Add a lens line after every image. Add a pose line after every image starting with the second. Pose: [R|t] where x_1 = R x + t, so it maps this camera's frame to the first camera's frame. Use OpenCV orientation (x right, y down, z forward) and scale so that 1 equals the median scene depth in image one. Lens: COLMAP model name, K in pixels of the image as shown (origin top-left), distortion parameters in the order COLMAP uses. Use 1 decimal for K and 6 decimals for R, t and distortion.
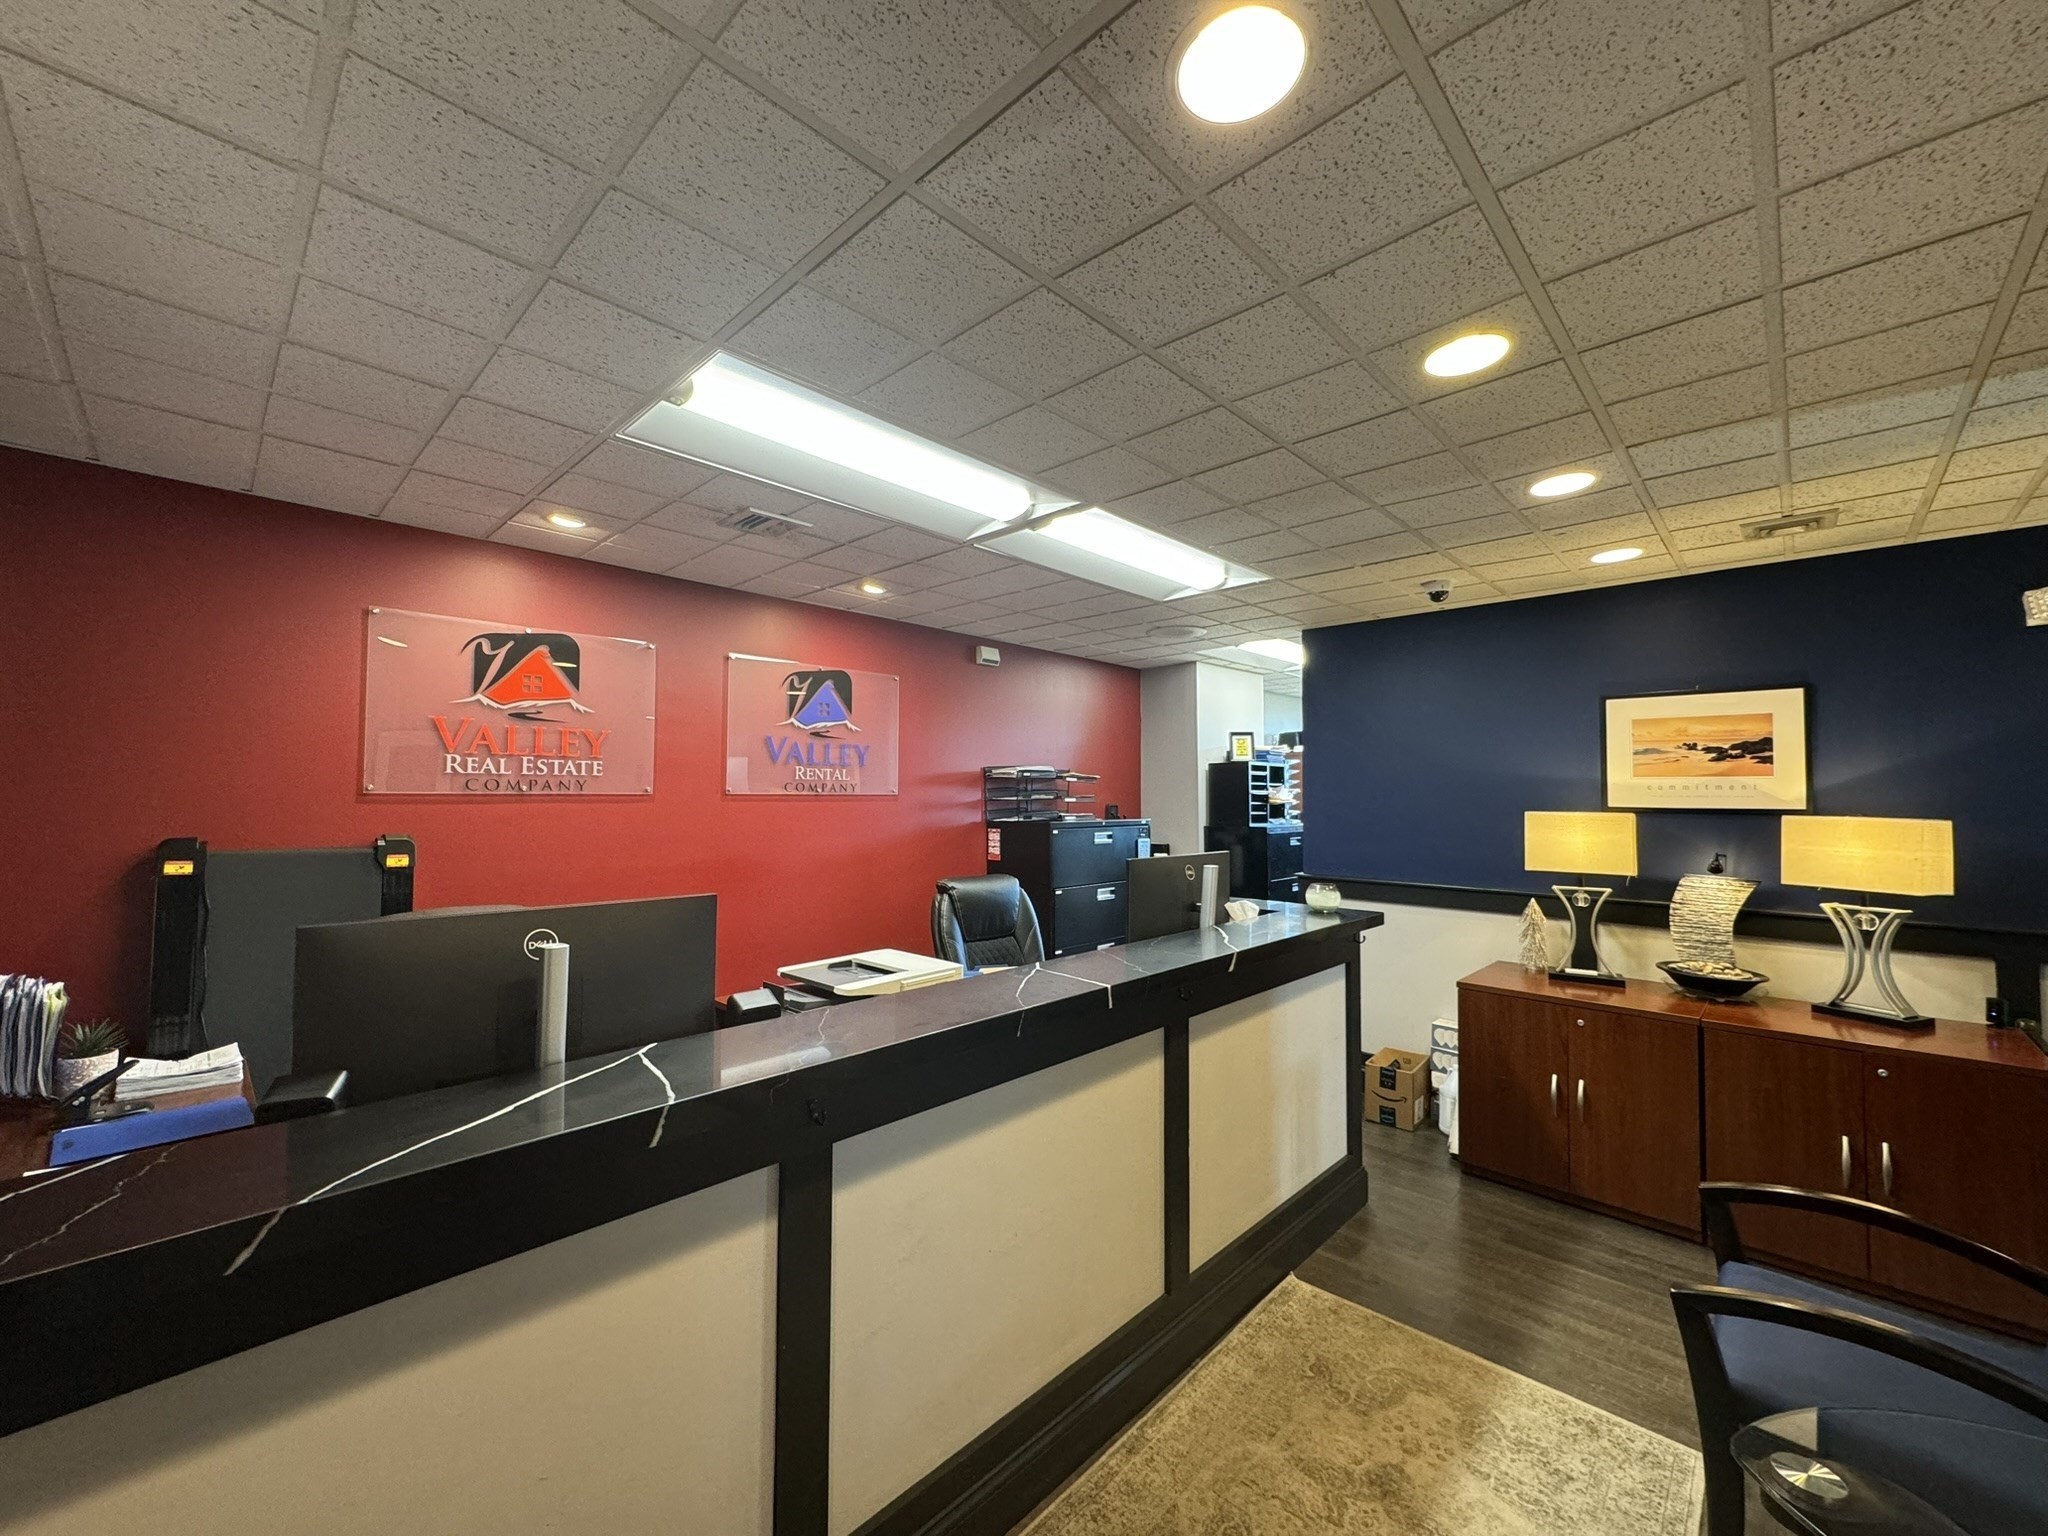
lens RADIAL K [[811.1, 0, 1019.2], [0, 811.1, 767.5], [0, 0, 1]] dist [0.000497, -0.000141]
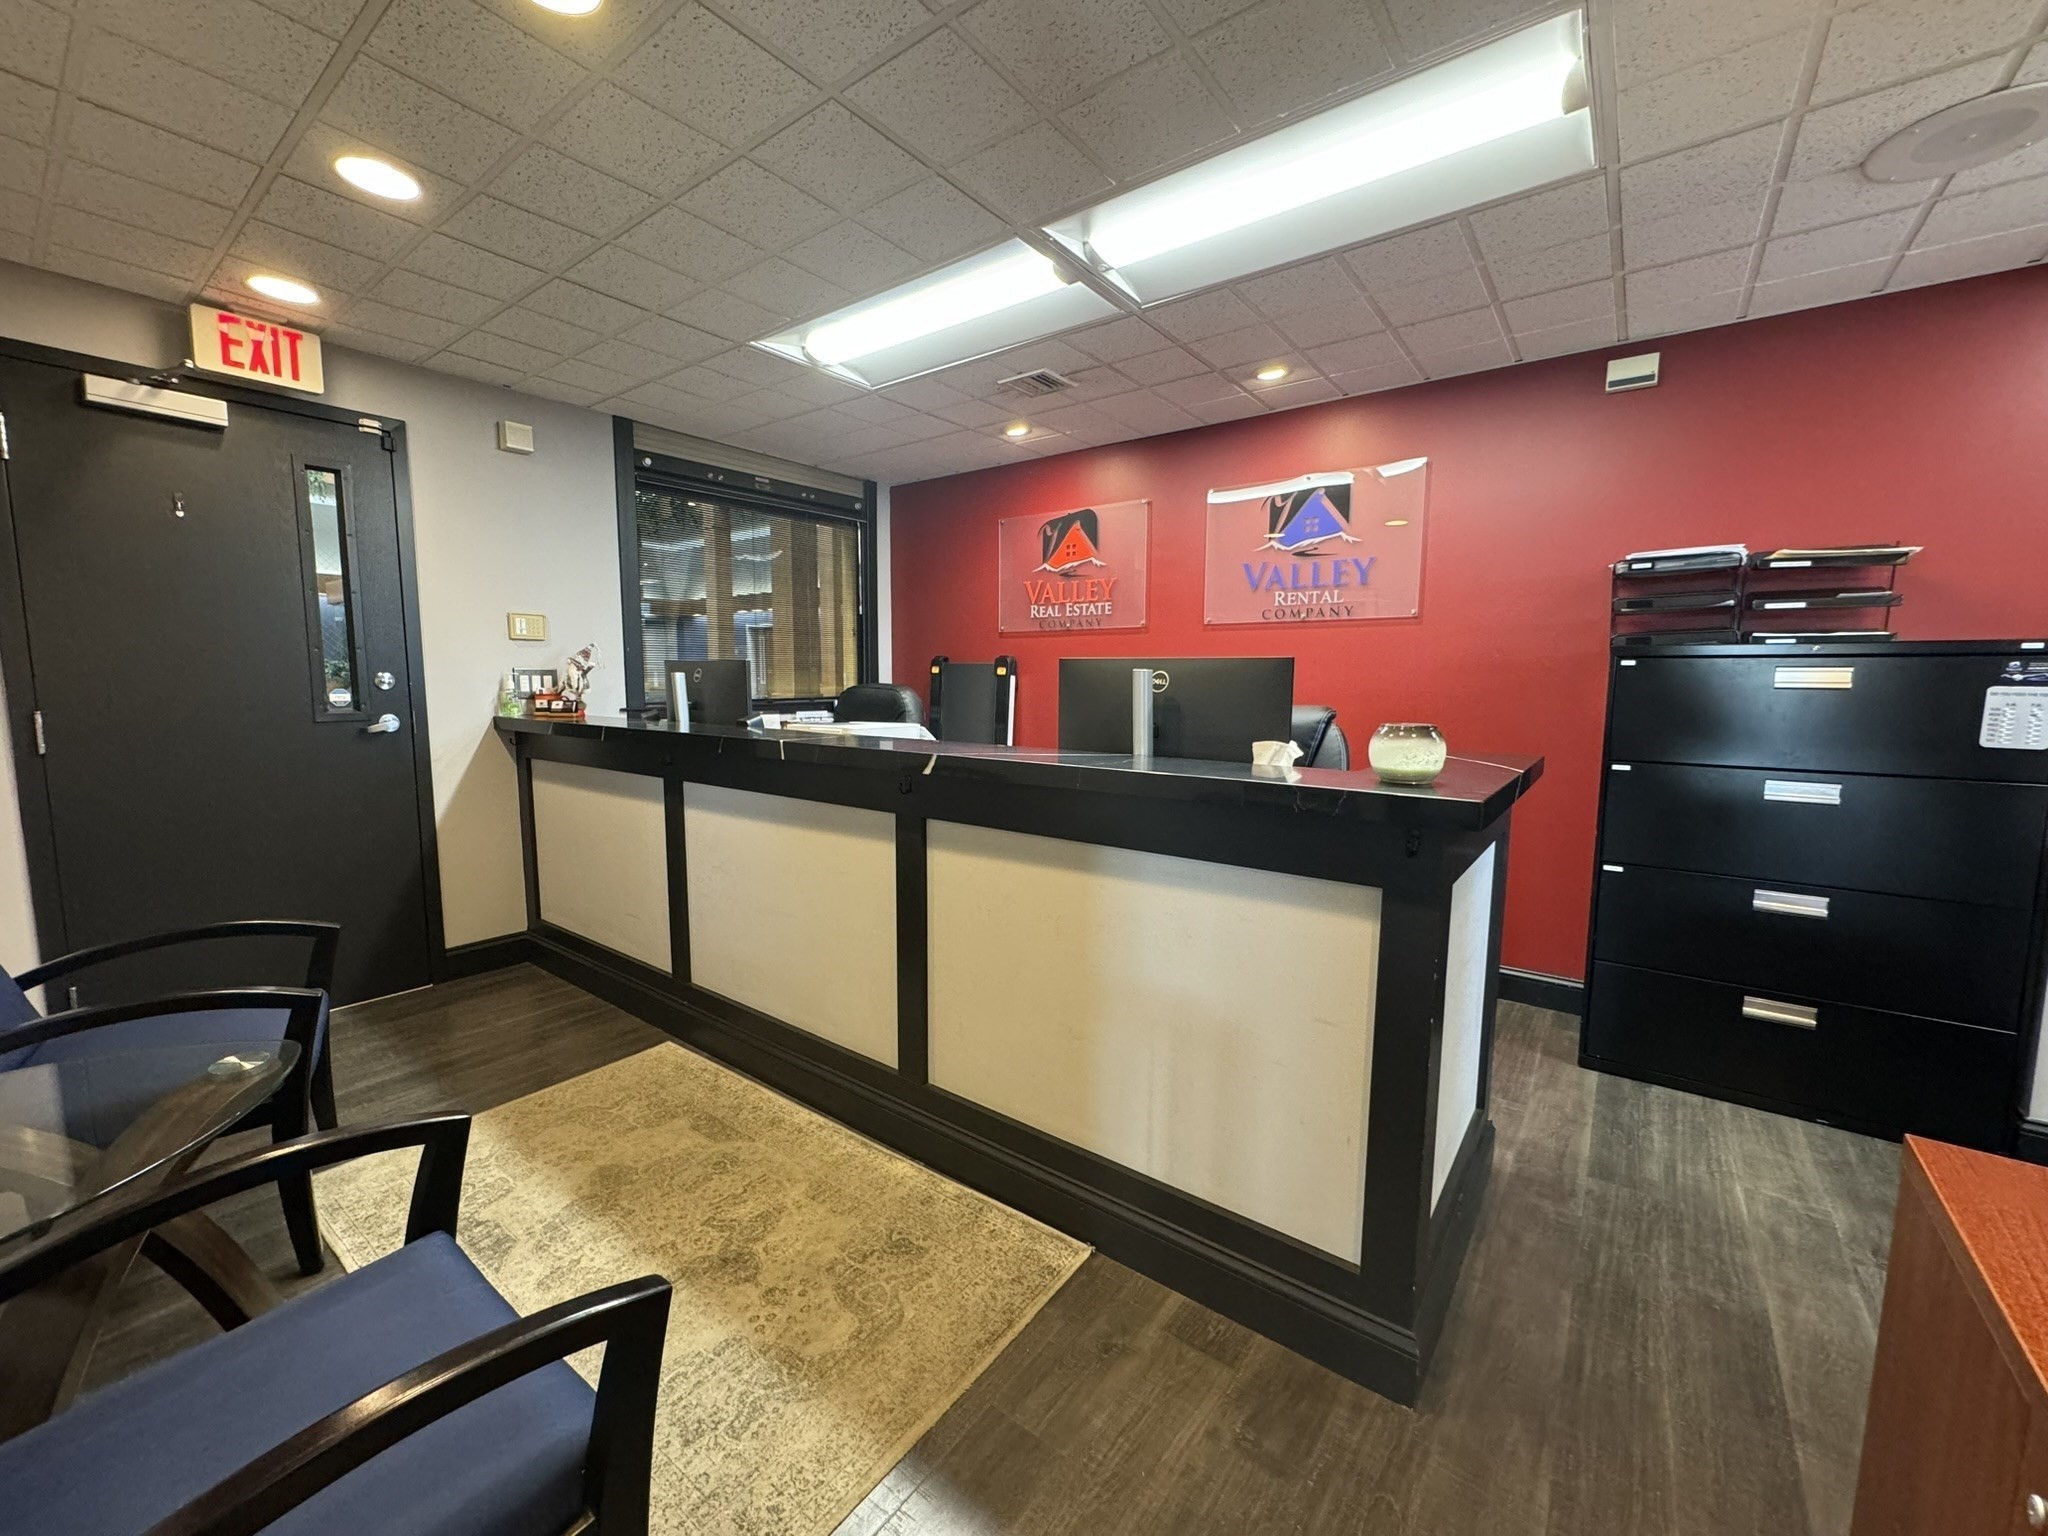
lens RADIAL K [[811.1, 0, 1020.0], [0, 811.1, 765.5], [0, 0, 1]] dist [0.000497, -0.000141]
pose [[0.118198, 0.105197, -0.987402, 0.932300], [0.026462, 0.993686, 0.109034, 0.127668], [0.992637, -0.039016, 0.114668, 0.837880]]
